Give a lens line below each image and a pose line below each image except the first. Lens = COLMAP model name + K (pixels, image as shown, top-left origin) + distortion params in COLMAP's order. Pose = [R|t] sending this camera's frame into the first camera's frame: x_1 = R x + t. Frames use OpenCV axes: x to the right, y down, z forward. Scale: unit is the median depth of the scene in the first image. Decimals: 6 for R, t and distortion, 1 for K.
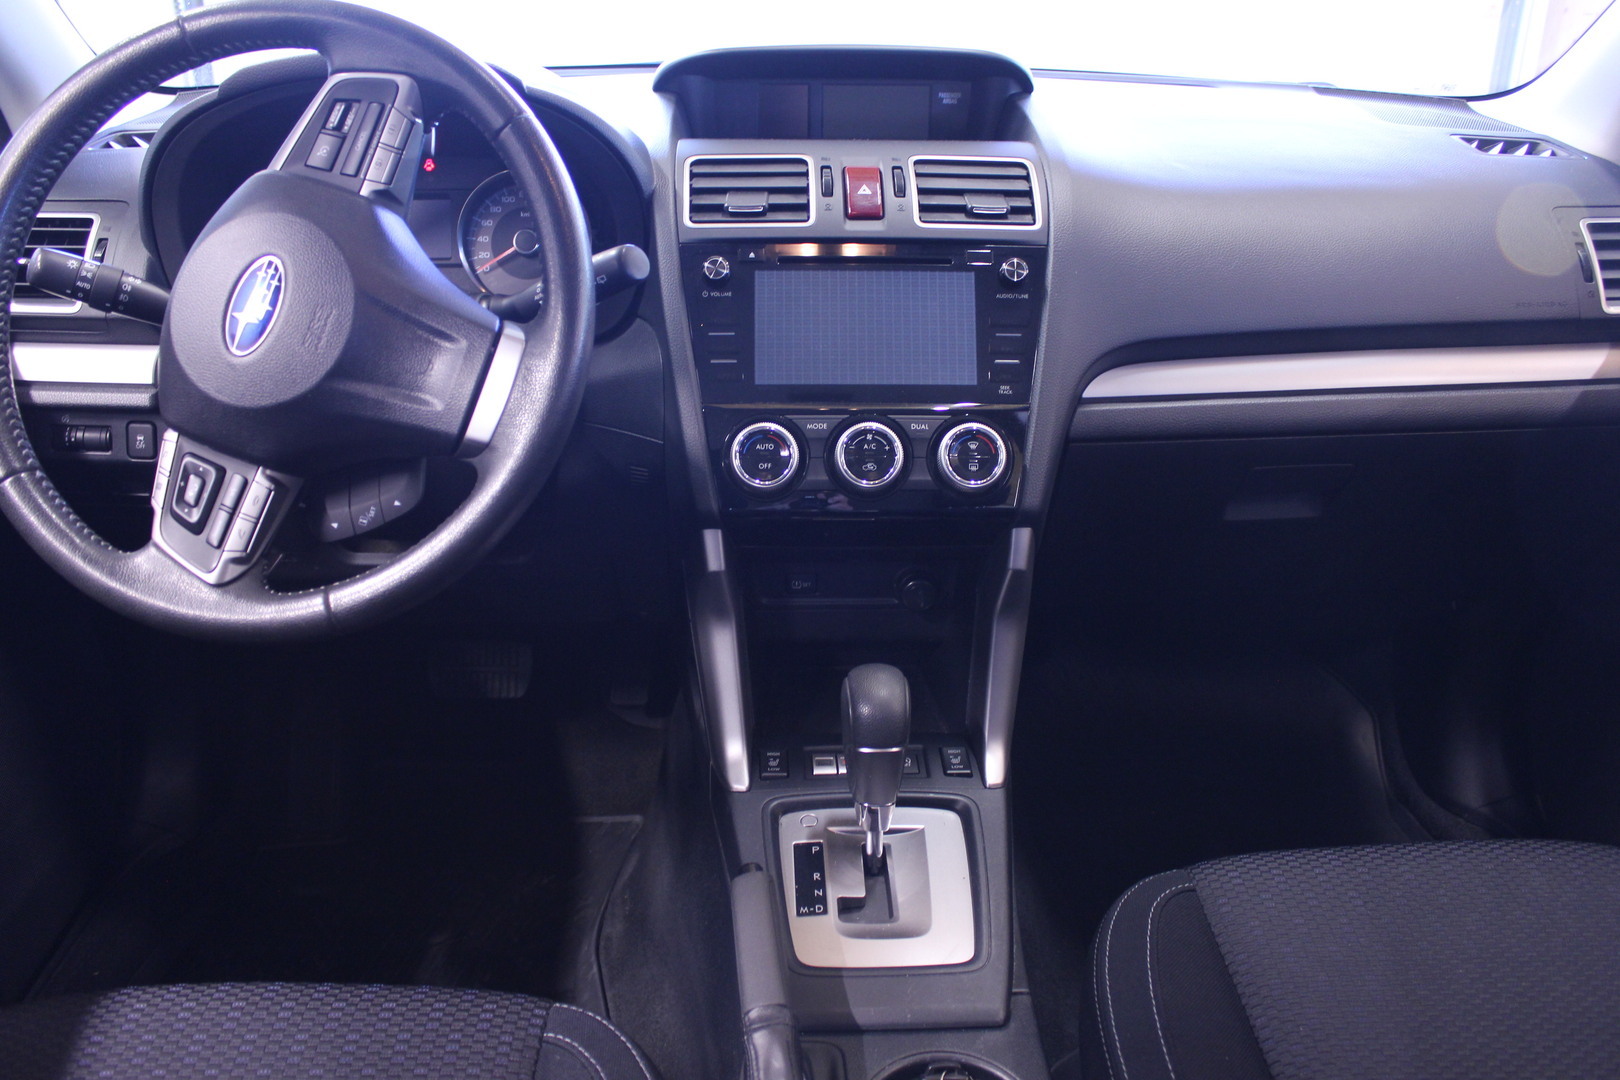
lens RADIAL K [[1379.0, 0, 810.0], [0, 1379.0, 540.0], [0, 0, 1]] dist [-0.159498, 0.144075]
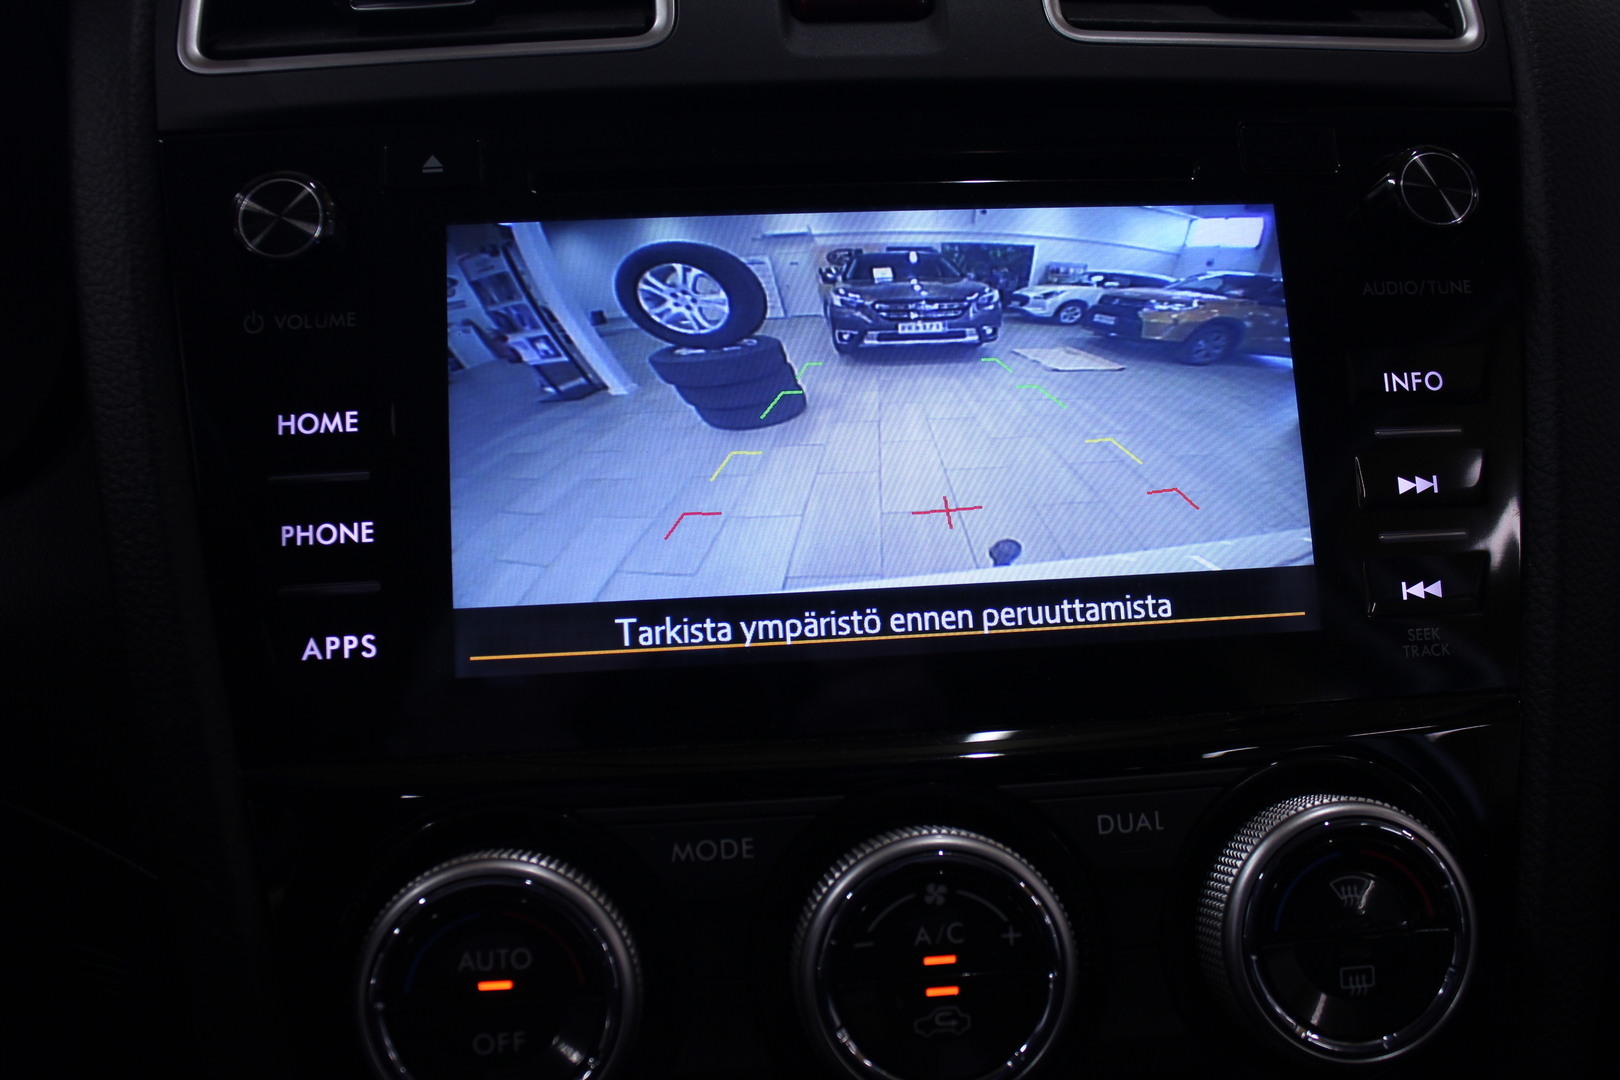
lens RADIAL K [[1510.0, 0, 810.0], [0, 1510.0, 540.0], [0, 0, 1]] dist [-0.149435, 0.172957]
pose [[0.997782, -0.044750, 0.049278, 0.011462], [0.046996, 0.997862, -0.045420, -0.123461], [-0.047140, 0.047635, 0.997752, 0.731703]]
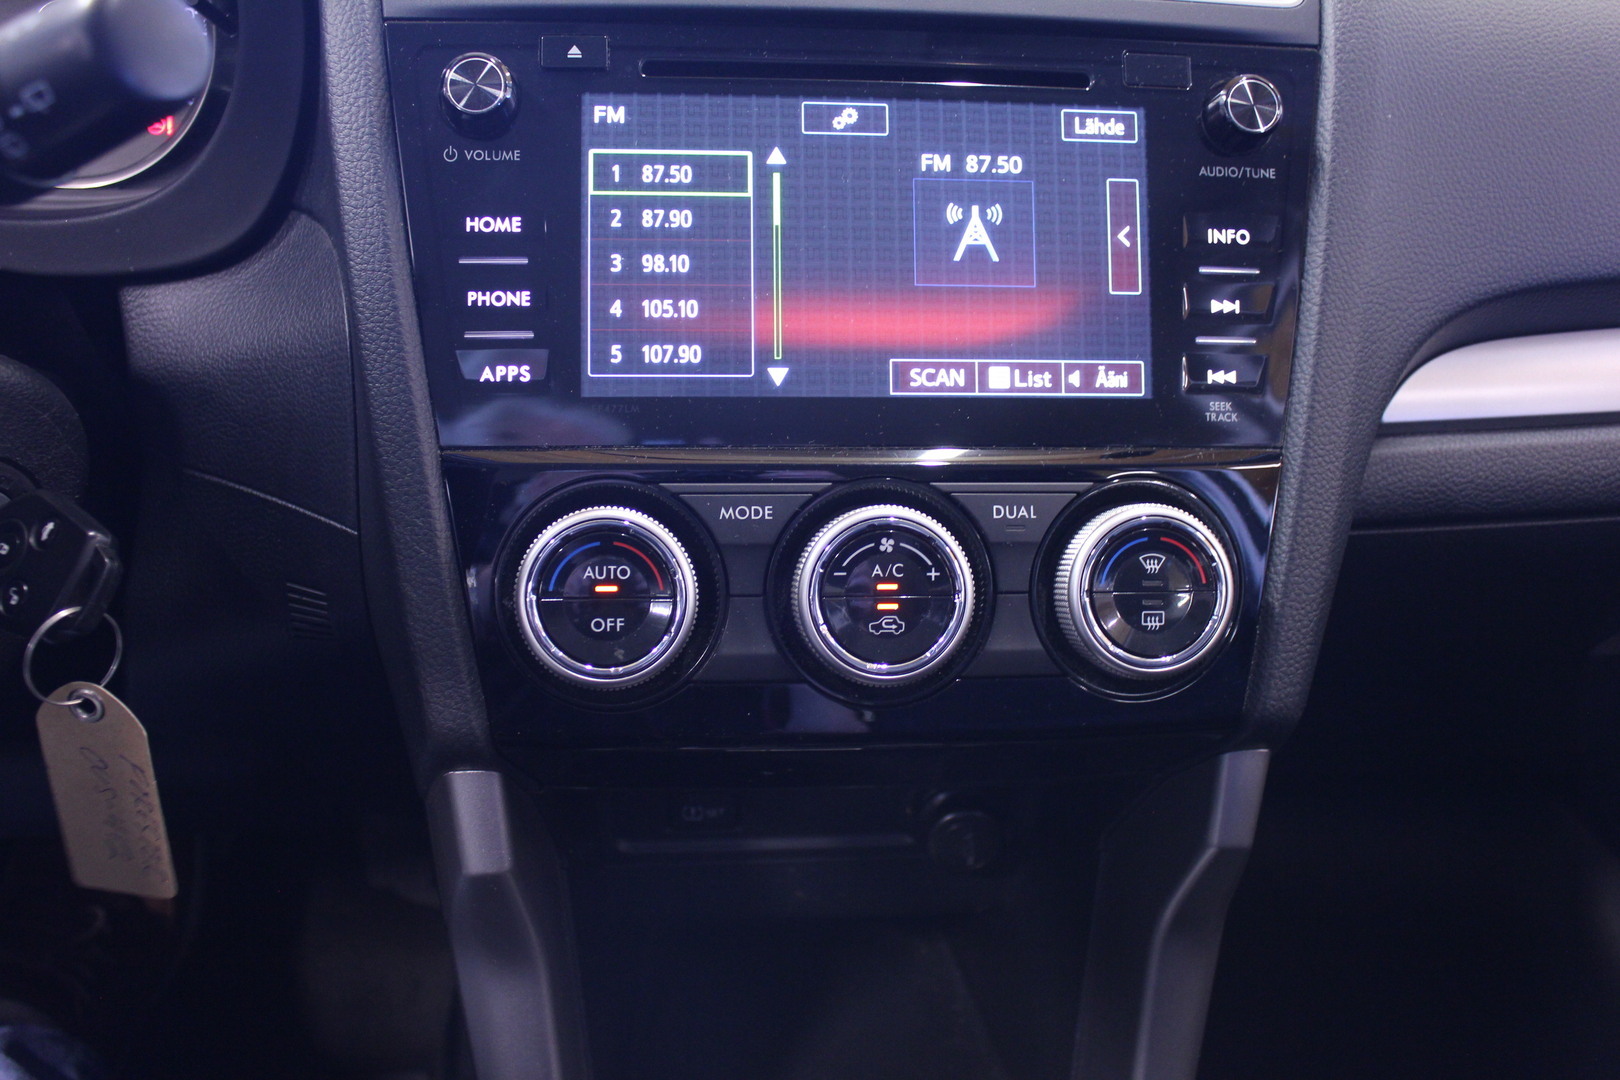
lens RADIAL K [[1510.0, 0, 810.0], [0, 1510.0, 540.0], [0, 0, 1]] dist [-0.149435, 0.172957]
pose [[0.997545, -0.001457, 0.070016, -0.006443], [-0.003378, 0.997618, 0.068892, -0.103233], [-0.069950, -0.068960, 0.995164, 0.584889]]
